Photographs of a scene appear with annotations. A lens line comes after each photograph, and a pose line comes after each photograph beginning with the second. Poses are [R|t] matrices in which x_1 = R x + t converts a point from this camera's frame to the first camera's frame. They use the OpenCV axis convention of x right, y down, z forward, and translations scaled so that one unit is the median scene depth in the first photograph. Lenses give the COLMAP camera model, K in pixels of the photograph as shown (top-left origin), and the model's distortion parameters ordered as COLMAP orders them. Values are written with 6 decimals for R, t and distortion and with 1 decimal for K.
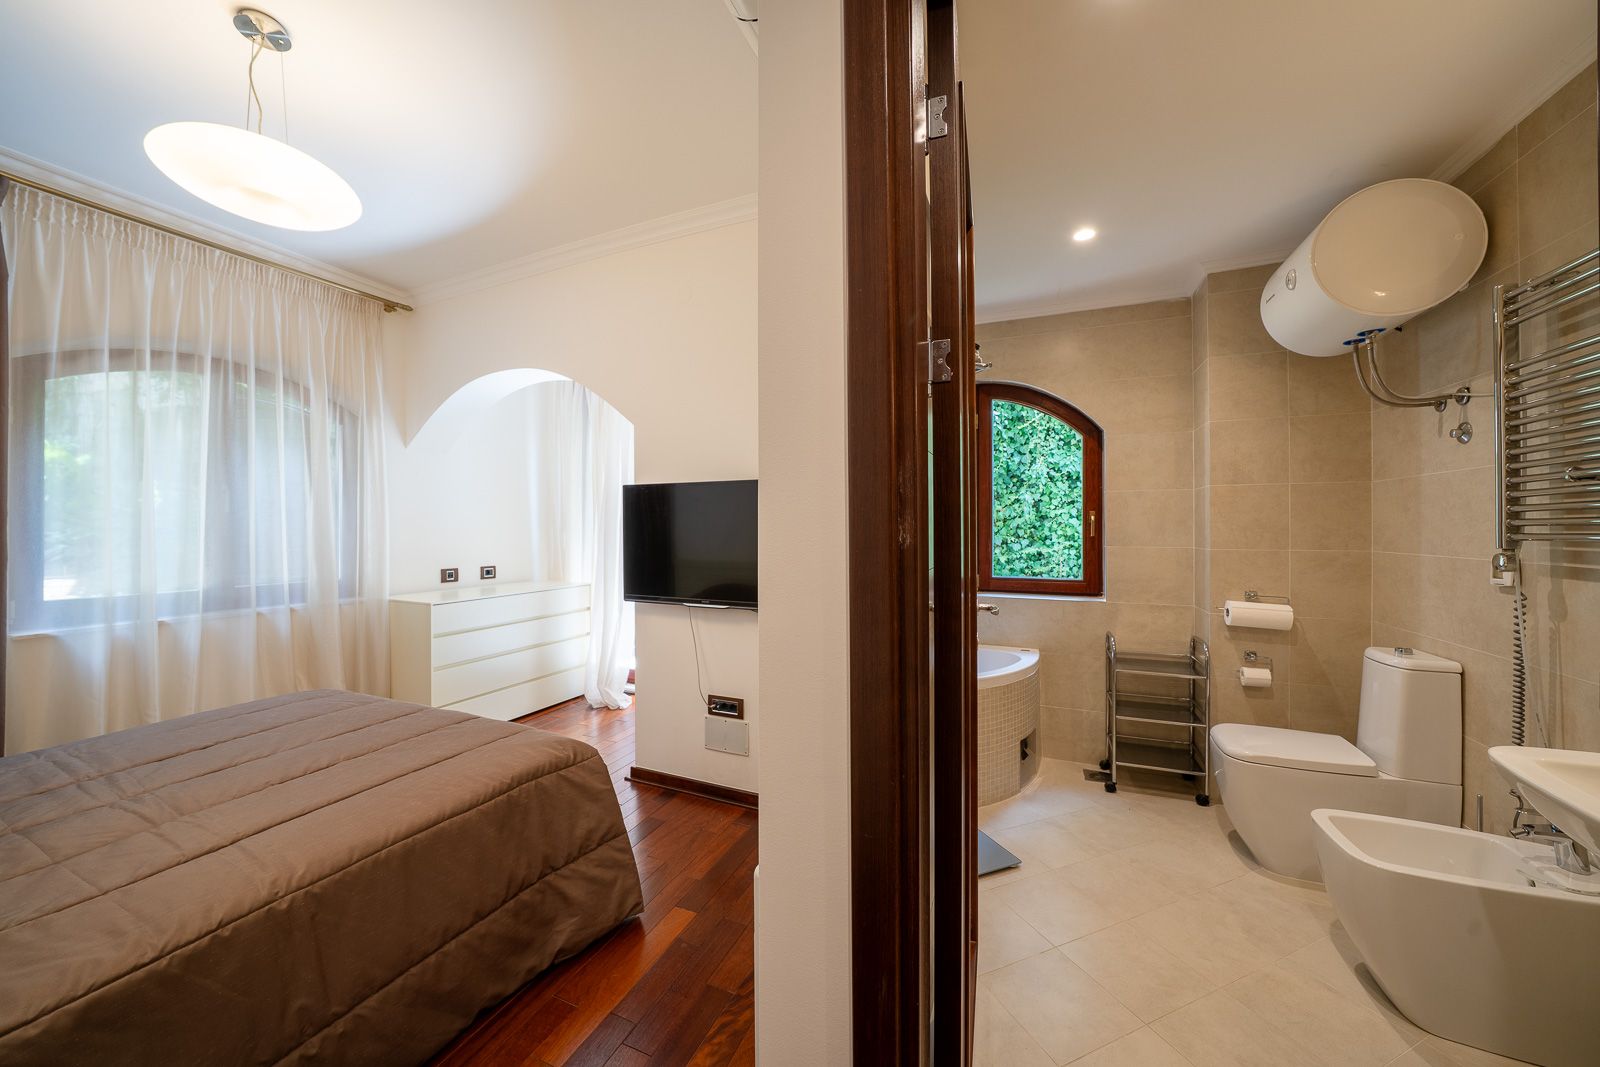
lens RADIAL K [[565.6, 0, 792.0], [0, 565.6, 529.4], [0, 0, 1]] dist [-0.020443, 0.001112]
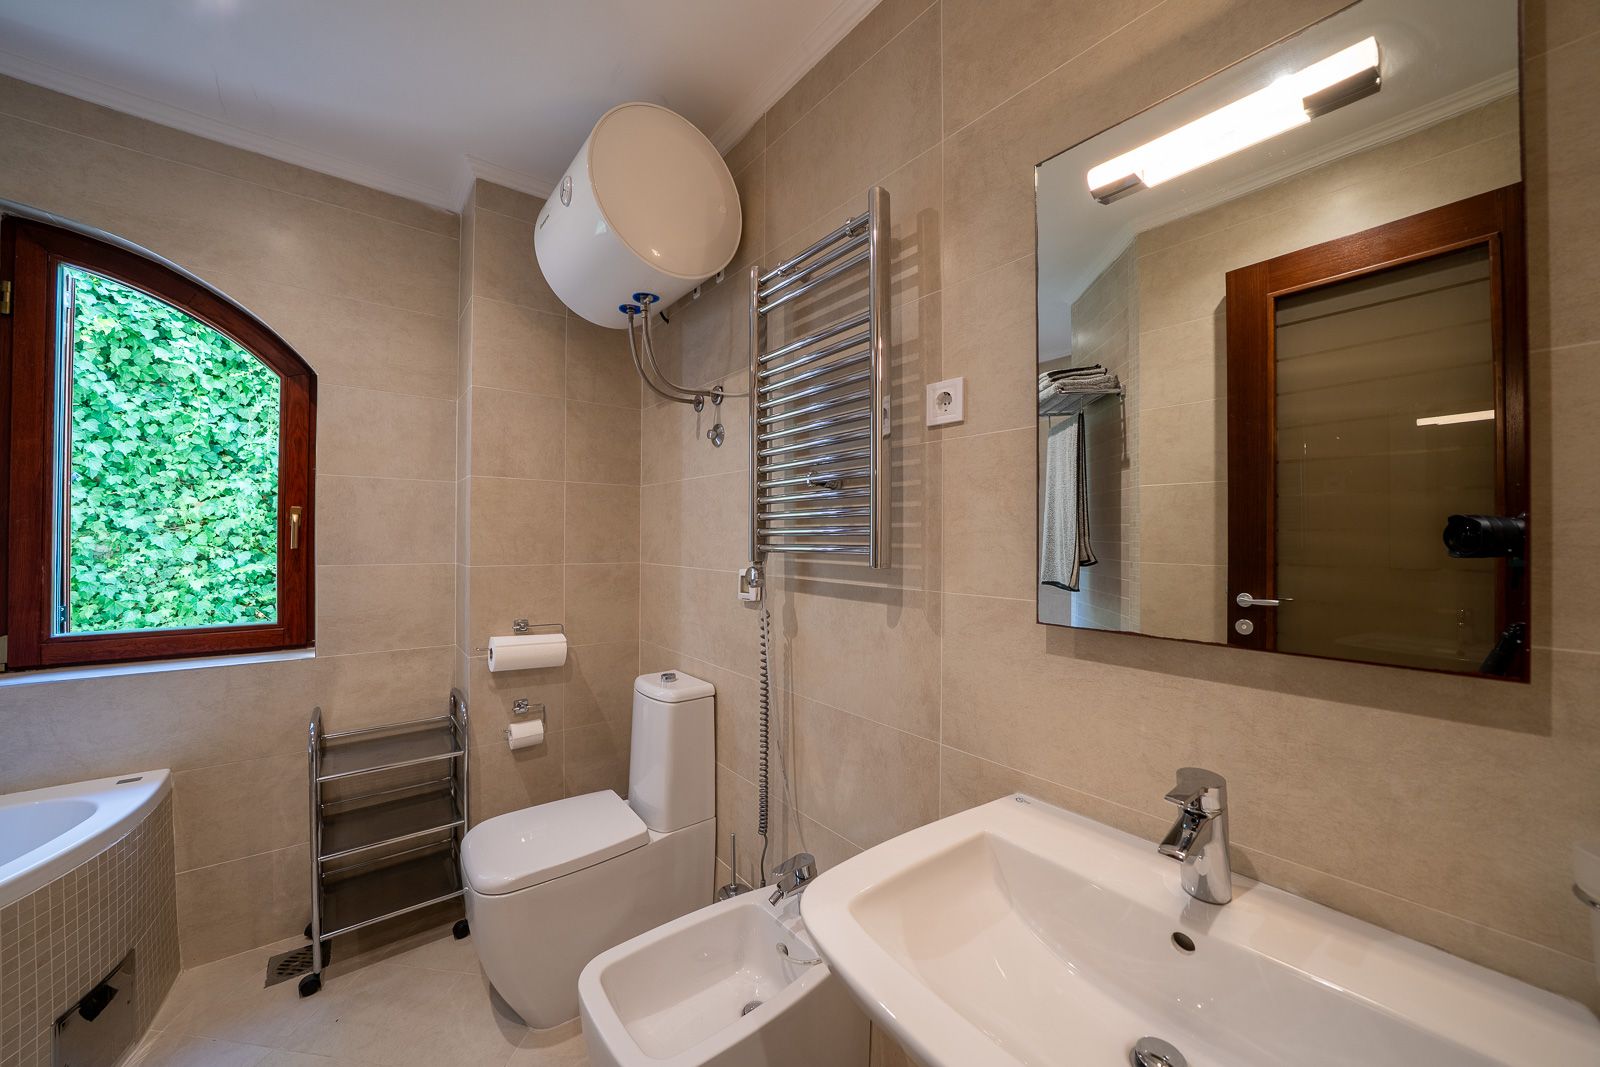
lens RADIAL K [[565.6, 0, 798.5], [0, 565.6, 537.2], [0, 0, 1]] dist [-0.020443, 0.001112]
pose [[0.461295, 0.007527, 0.887215, 0.332181], [-0.006550, 0.999966, -0.005078, 0.000057], [-0.887223, -0.003469, 0.461329, 0.329251]]
